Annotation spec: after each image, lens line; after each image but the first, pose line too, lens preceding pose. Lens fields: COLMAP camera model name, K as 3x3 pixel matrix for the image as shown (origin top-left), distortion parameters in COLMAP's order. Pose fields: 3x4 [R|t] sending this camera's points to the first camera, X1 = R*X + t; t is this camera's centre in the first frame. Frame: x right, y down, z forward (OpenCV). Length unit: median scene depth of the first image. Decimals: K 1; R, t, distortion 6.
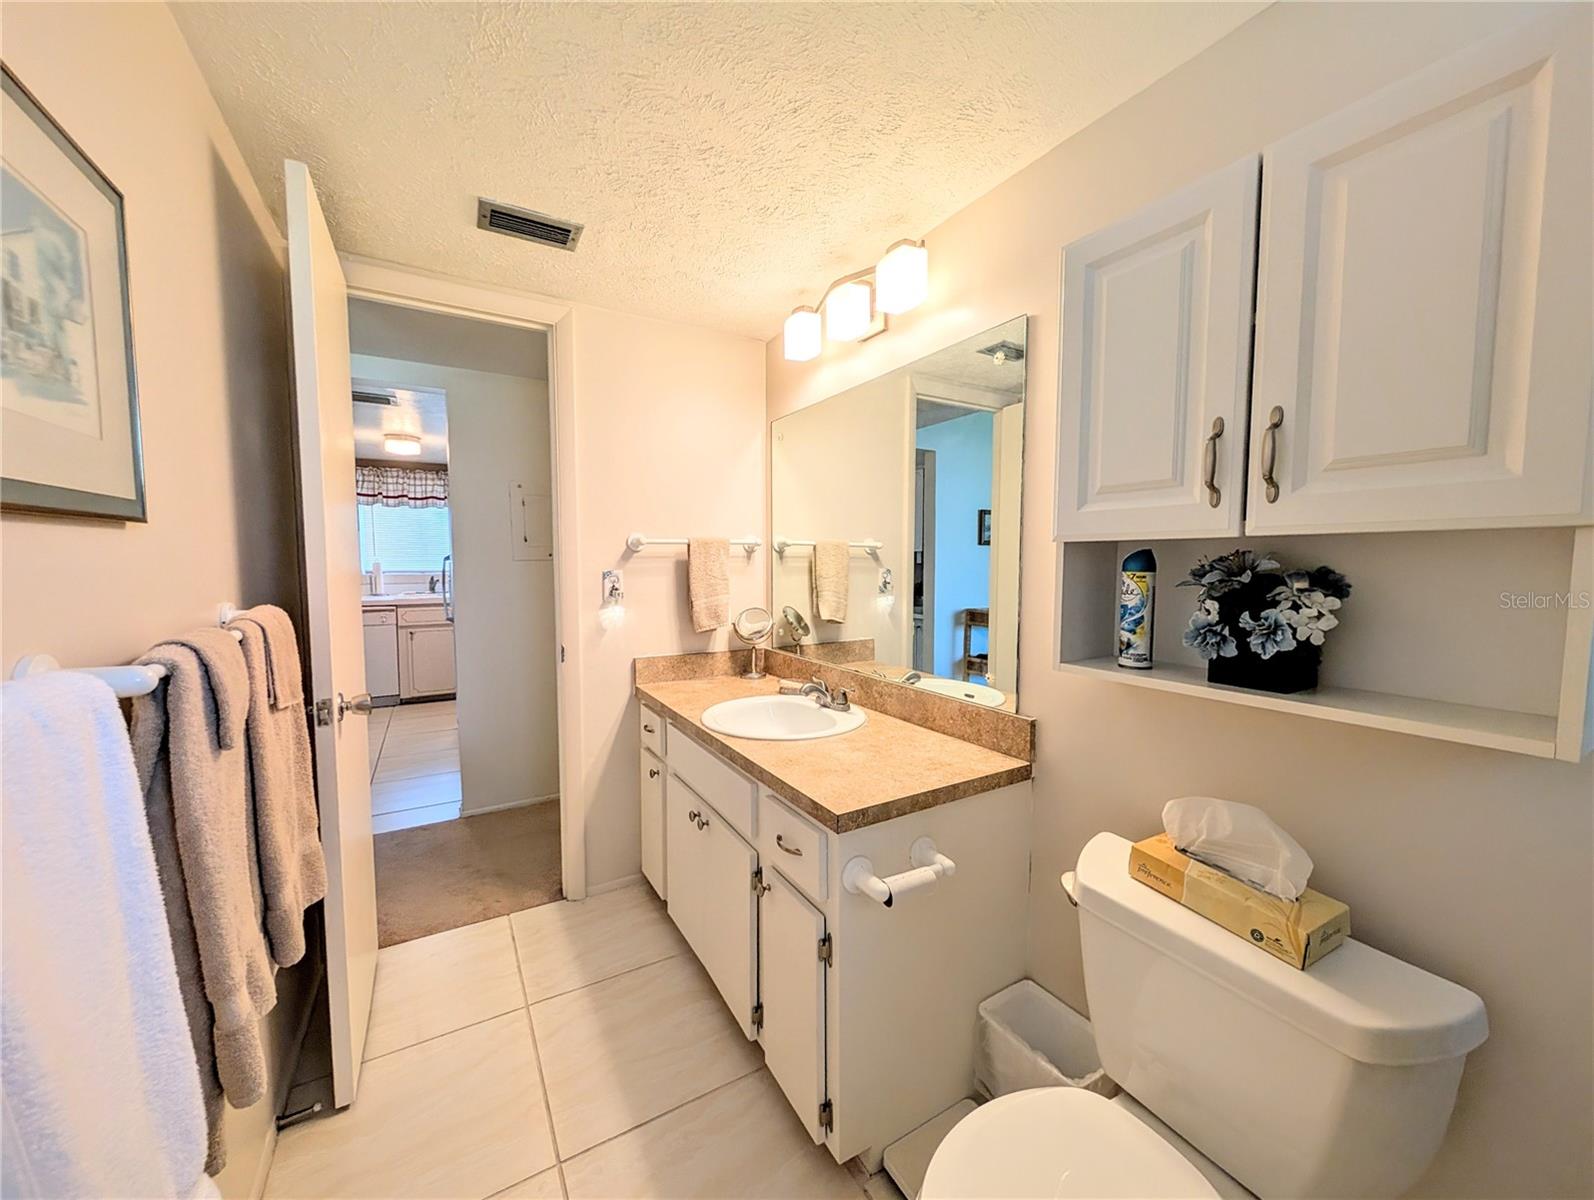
lens RADIAL K [[603.2, 0, 795.5], [0, 603.2, 599.4], [0, 0, 1]] dist [-0.000395, 0.000407]
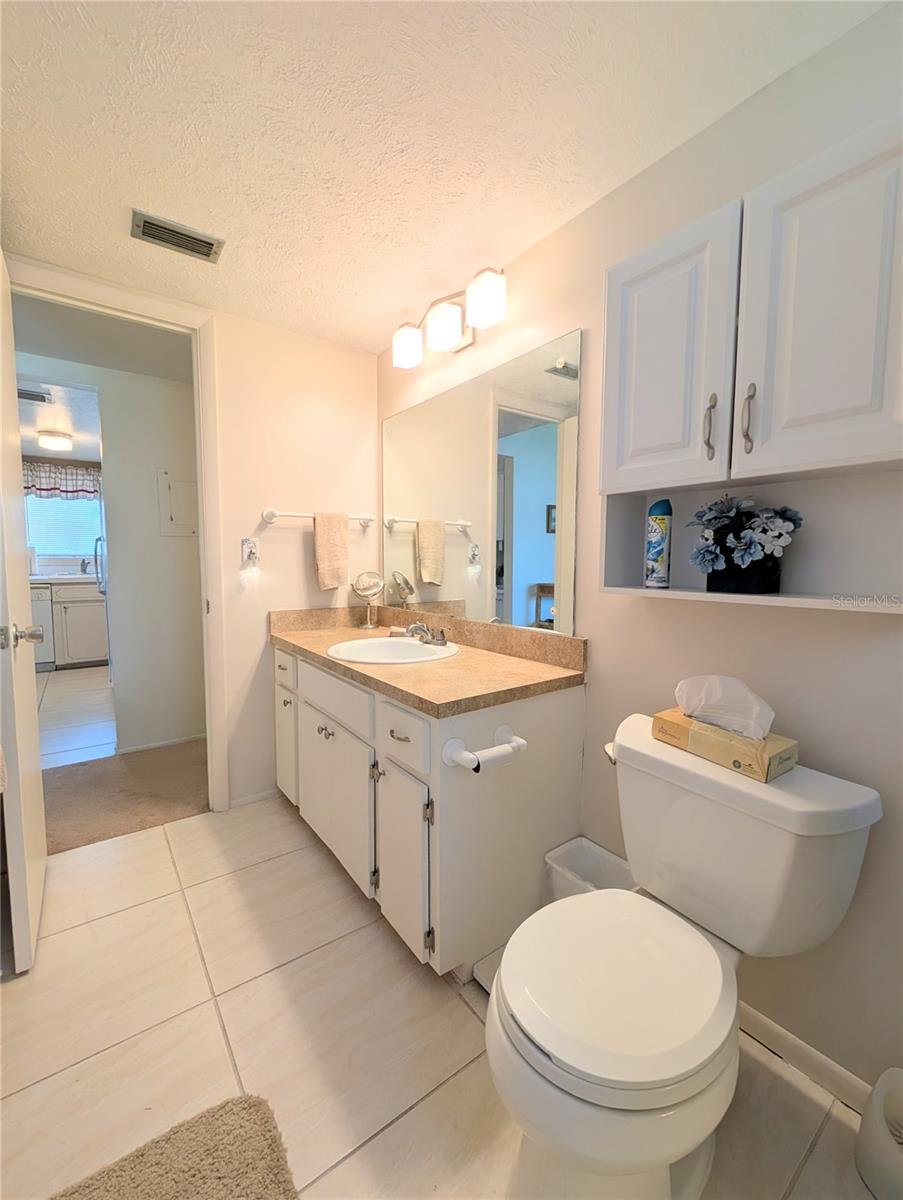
lens RADIAL K [[495.1, 0, 450.7], [0, 495.1, 597.2], [0, 0, 1]] dist [-0.000184, 0.000464]
pose [[0.994894, -0.004403, 0.100830, -0.005643], [0.002894, 0.999882, 0.015109, 0.073728], [-0.100885, -0.014740, 0.994789, -0.036002]]
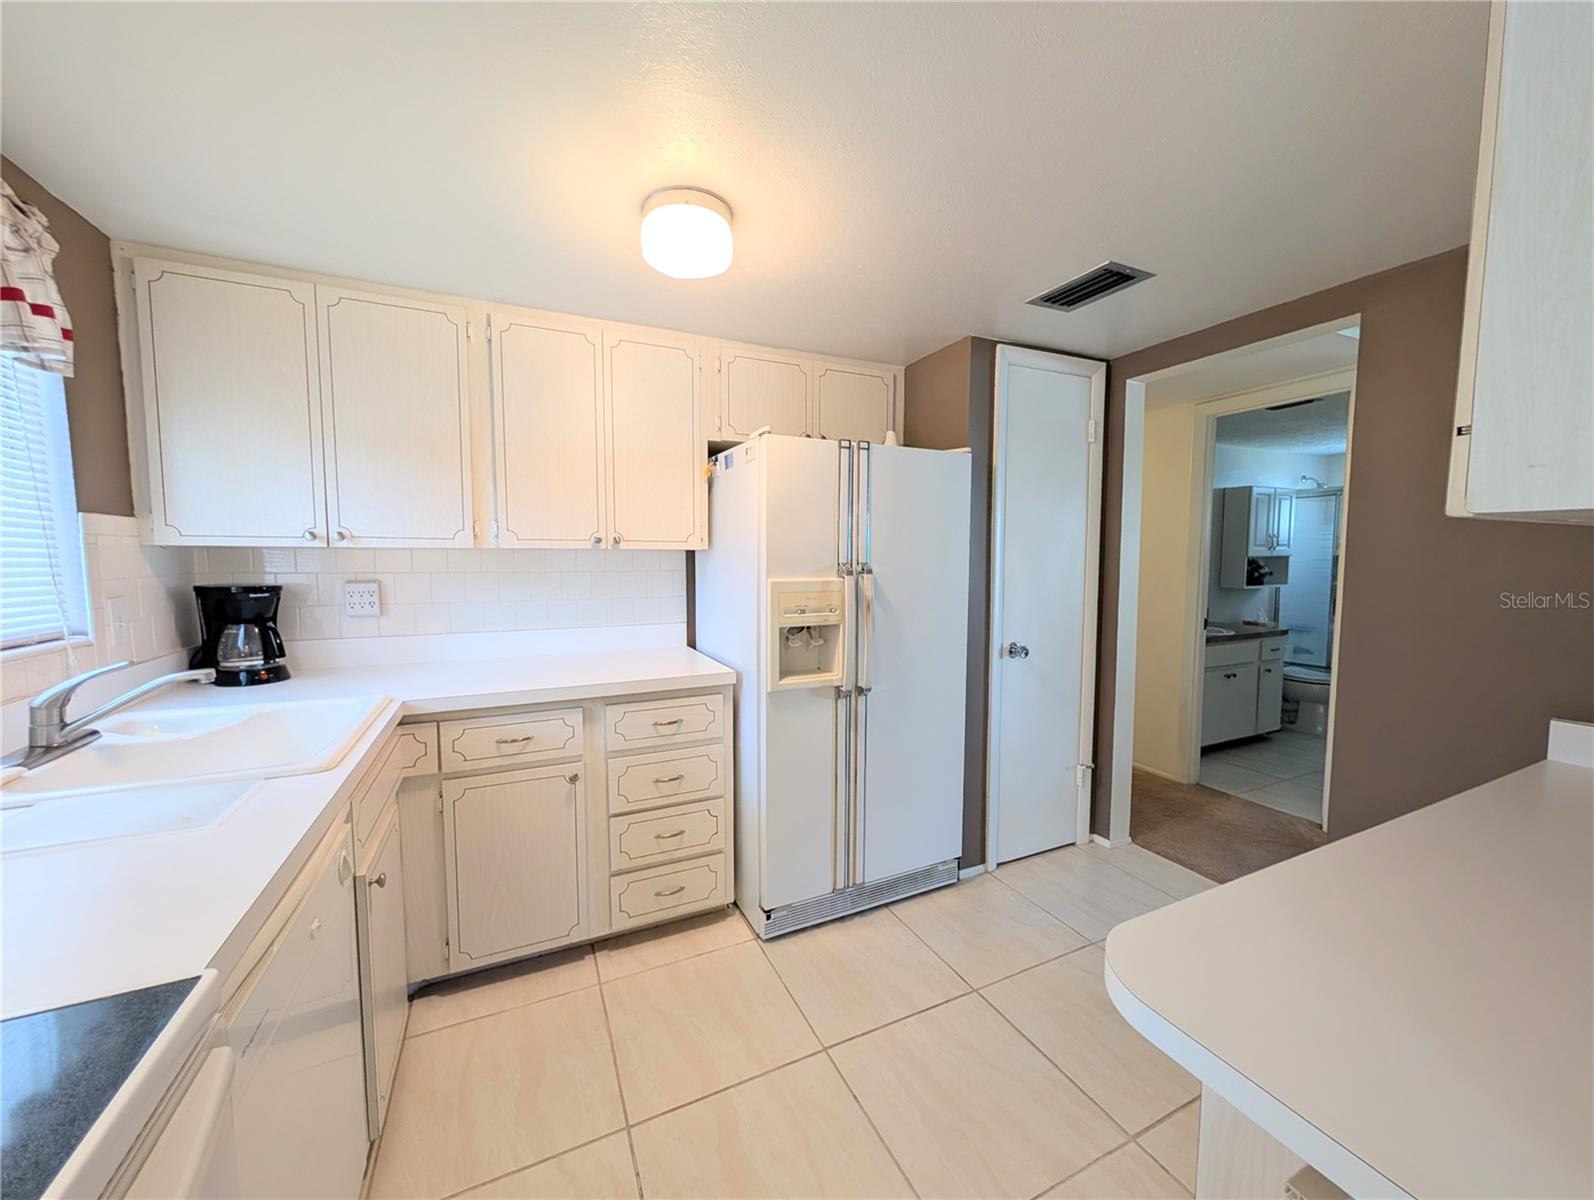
lens RADIAL K [[603.2, 0, 793.4], [0, 603.2, 597.6], [0, 0, 1]] dist [-0.000395, 0.000407]
pose [[0.098139, -0.076310, 0.992243, -2.661717], [0.067162, 0.995290, 0.069902, -0.213061], [-0.992904, 0.059781, 0.102802, 2.453529]]
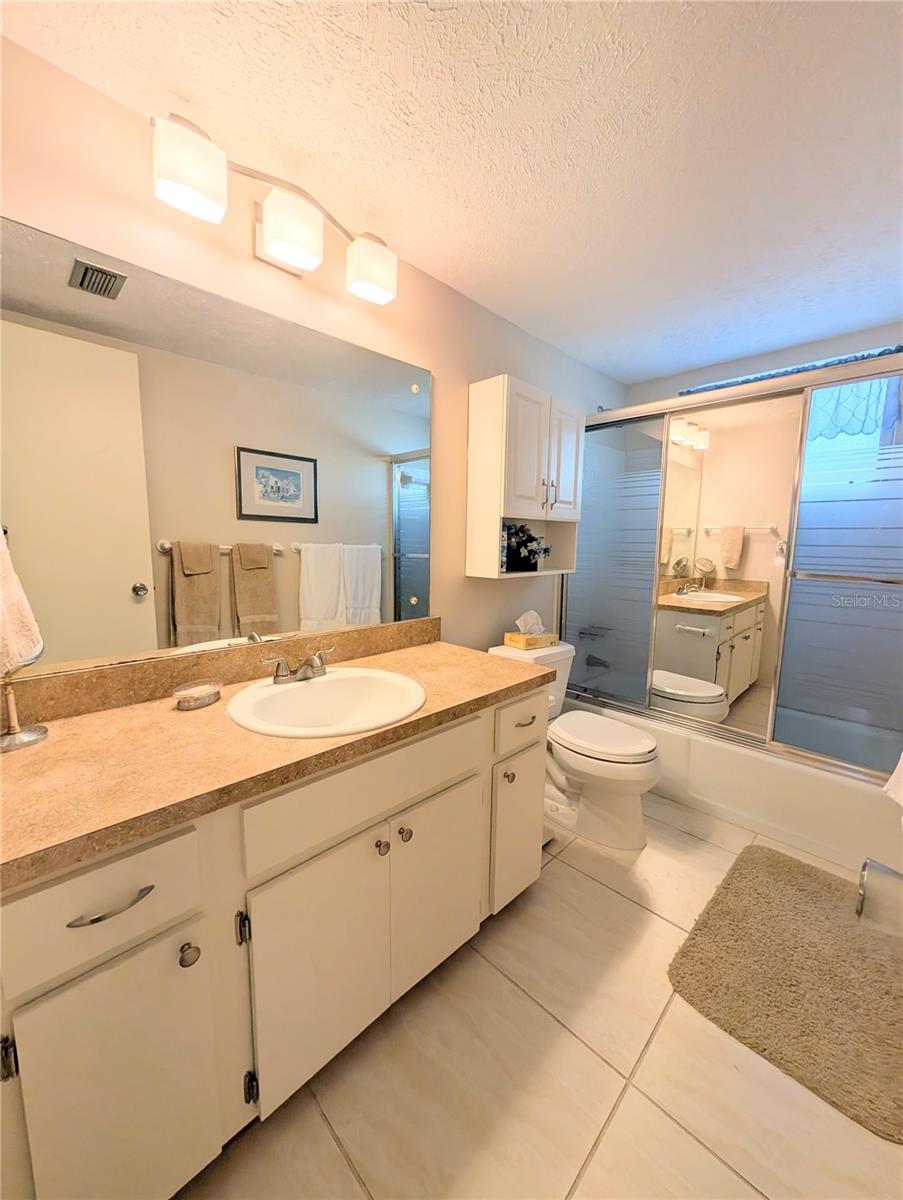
lens RADIAL K [[454.1, 0, 449.8], [0, 454.1, 595.5], [0, 0, 1]] dist [-0.000395, 0.000407]
pose [[-0.248052, -0.121212, 0.961134, -0.717789], [0.046059, 0.989544, 0.136682, -0.033643], [-0.967651, 0.078173, -0.239875, 1.045688]]
